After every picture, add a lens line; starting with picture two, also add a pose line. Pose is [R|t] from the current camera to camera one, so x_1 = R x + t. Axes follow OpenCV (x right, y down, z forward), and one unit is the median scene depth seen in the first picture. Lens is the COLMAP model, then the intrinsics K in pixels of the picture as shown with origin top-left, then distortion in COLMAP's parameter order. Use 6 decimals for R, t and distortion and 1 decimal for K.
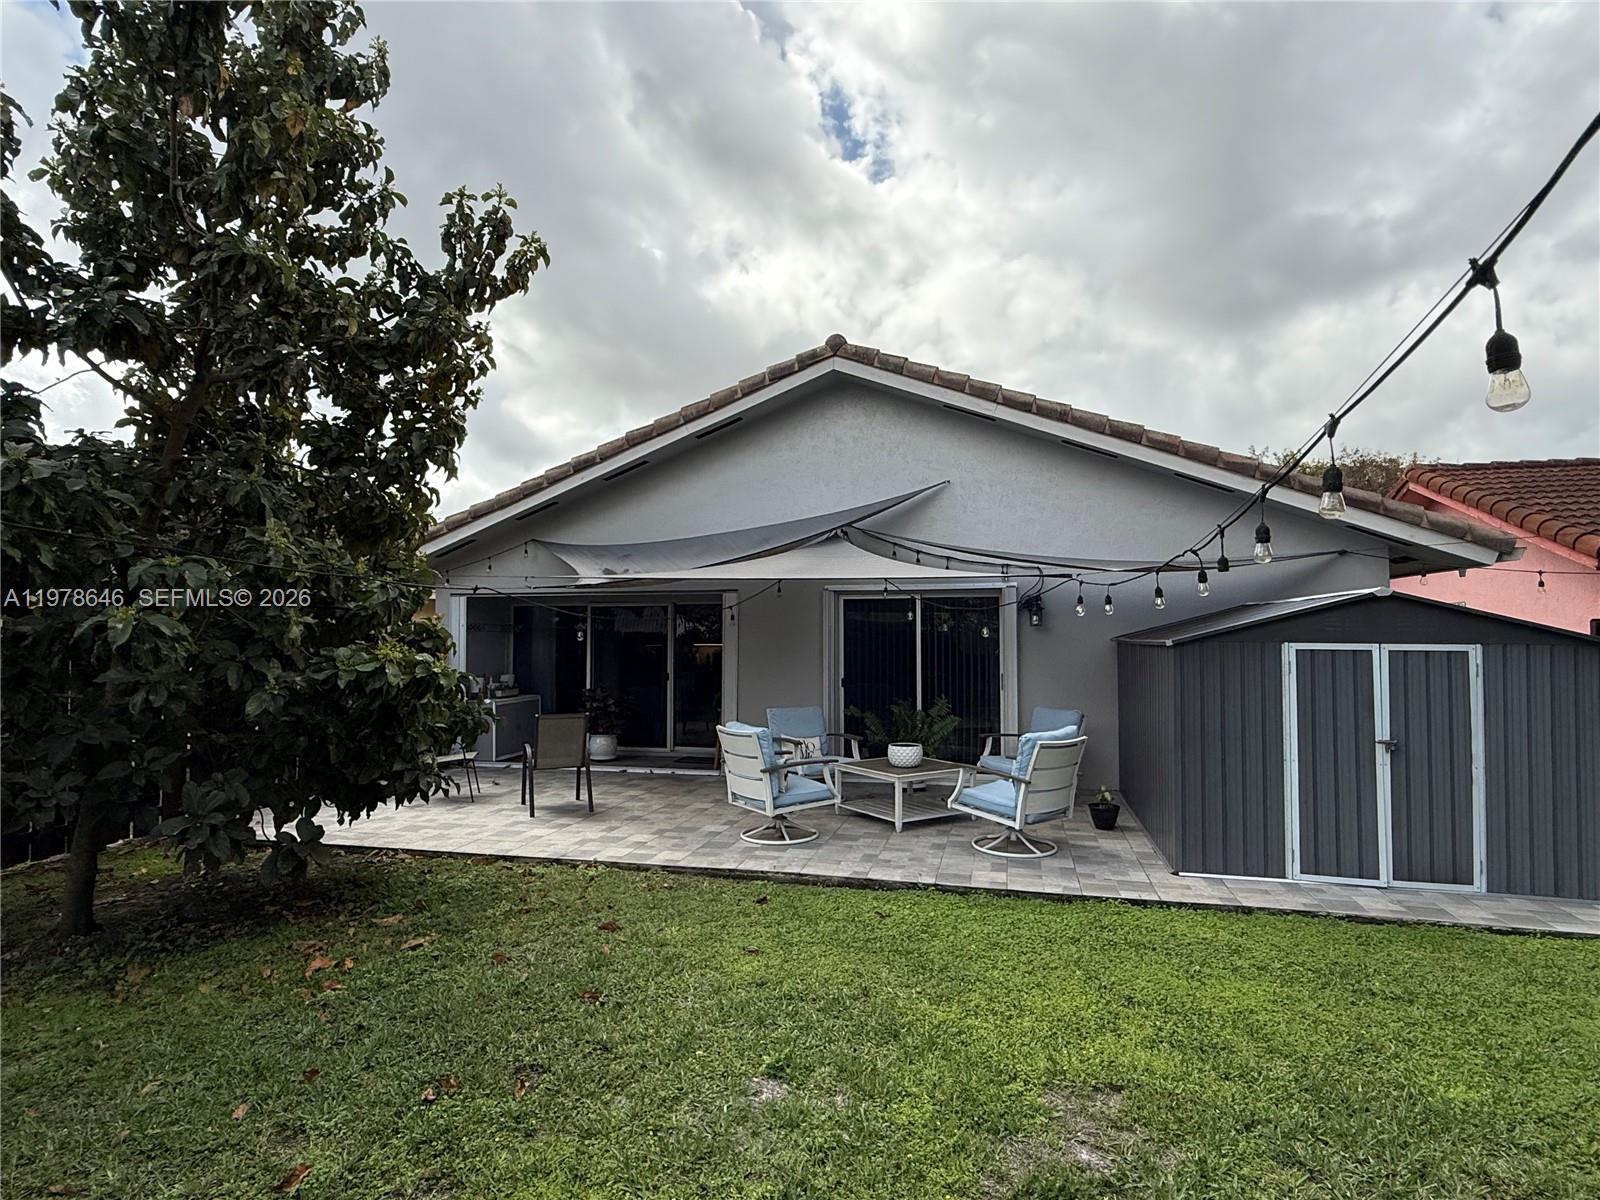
lens RADIAL K [[845.2, 0, 799.8], [0, 845.2, 608.6], [0, 0, 1]] dist [0.005081, 0.000706]
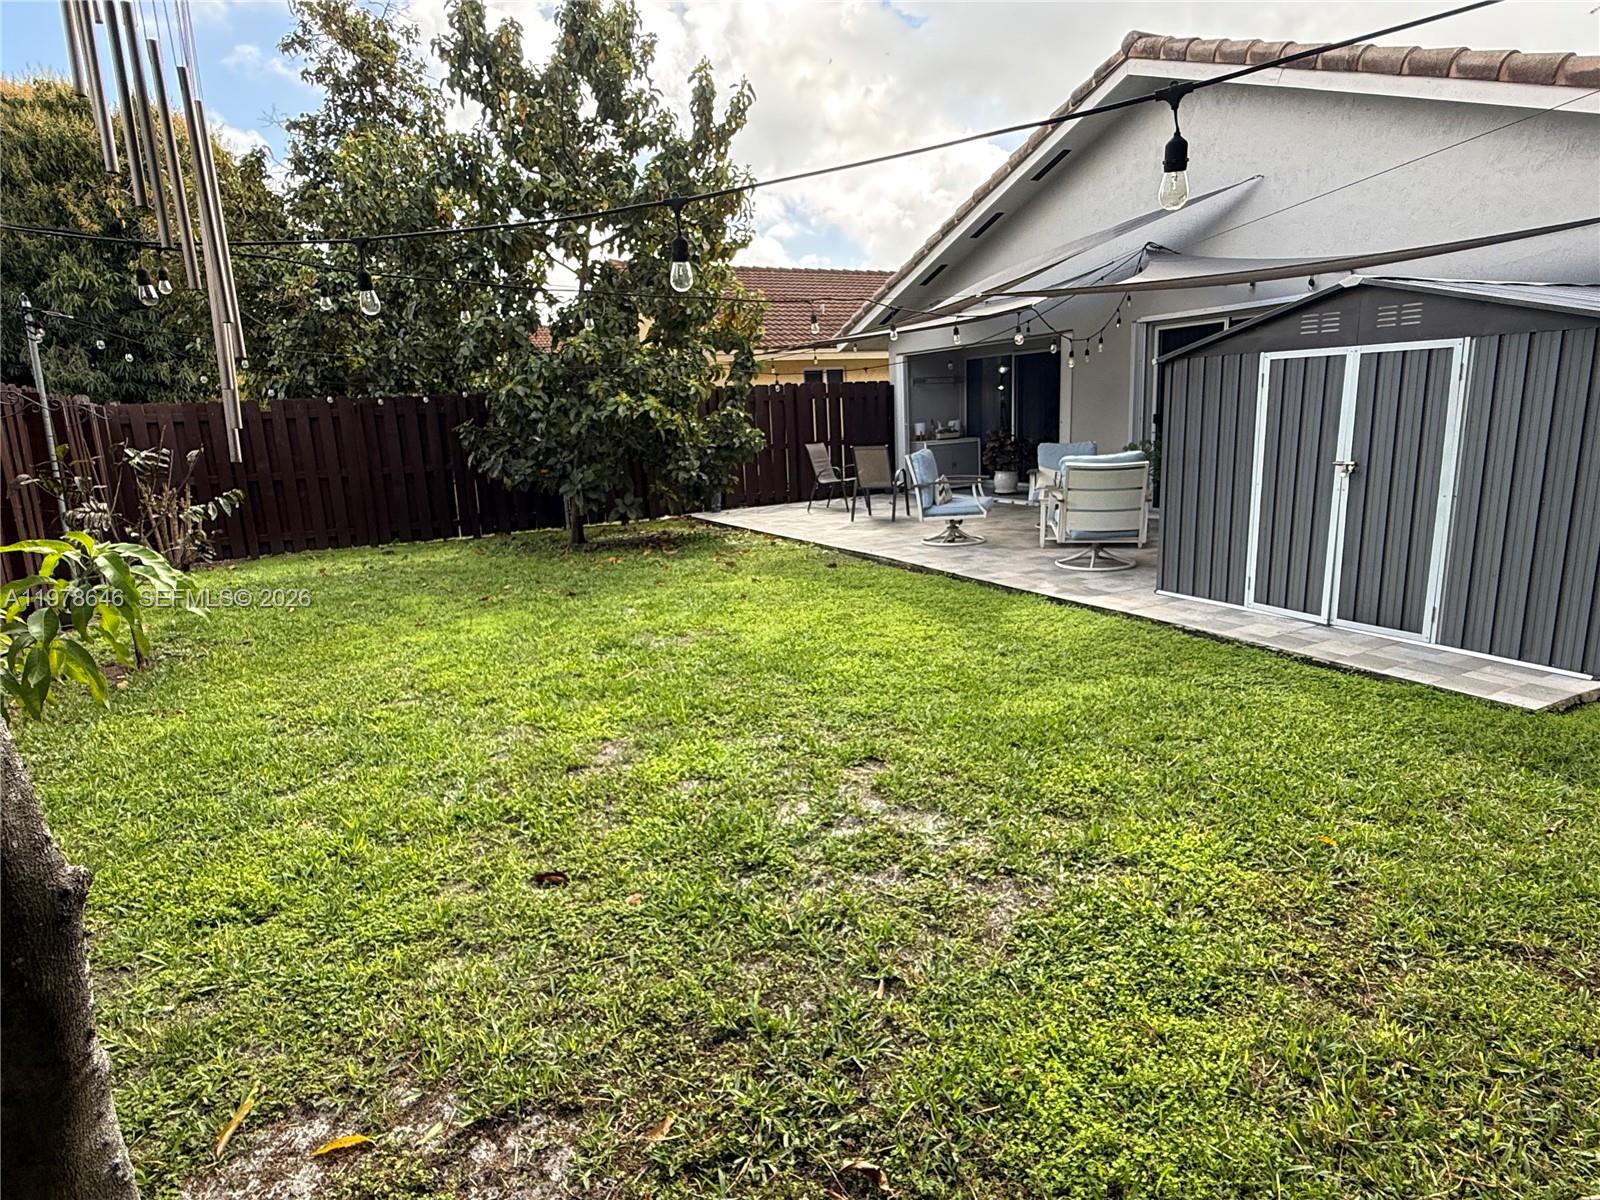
lens RADIAL K [[871.6, 0, 795.1], [0, 871.6, 595.6], [0, 0, 1]] dist [-0.000883, -0.000280]
pose [[0.680613, 0.121974, -0.722418, 0.956695], [0.072645, 0.969949, 0.232209, 0.040440], [0.729033, -0.210525, 0.651299, -0.014619]]
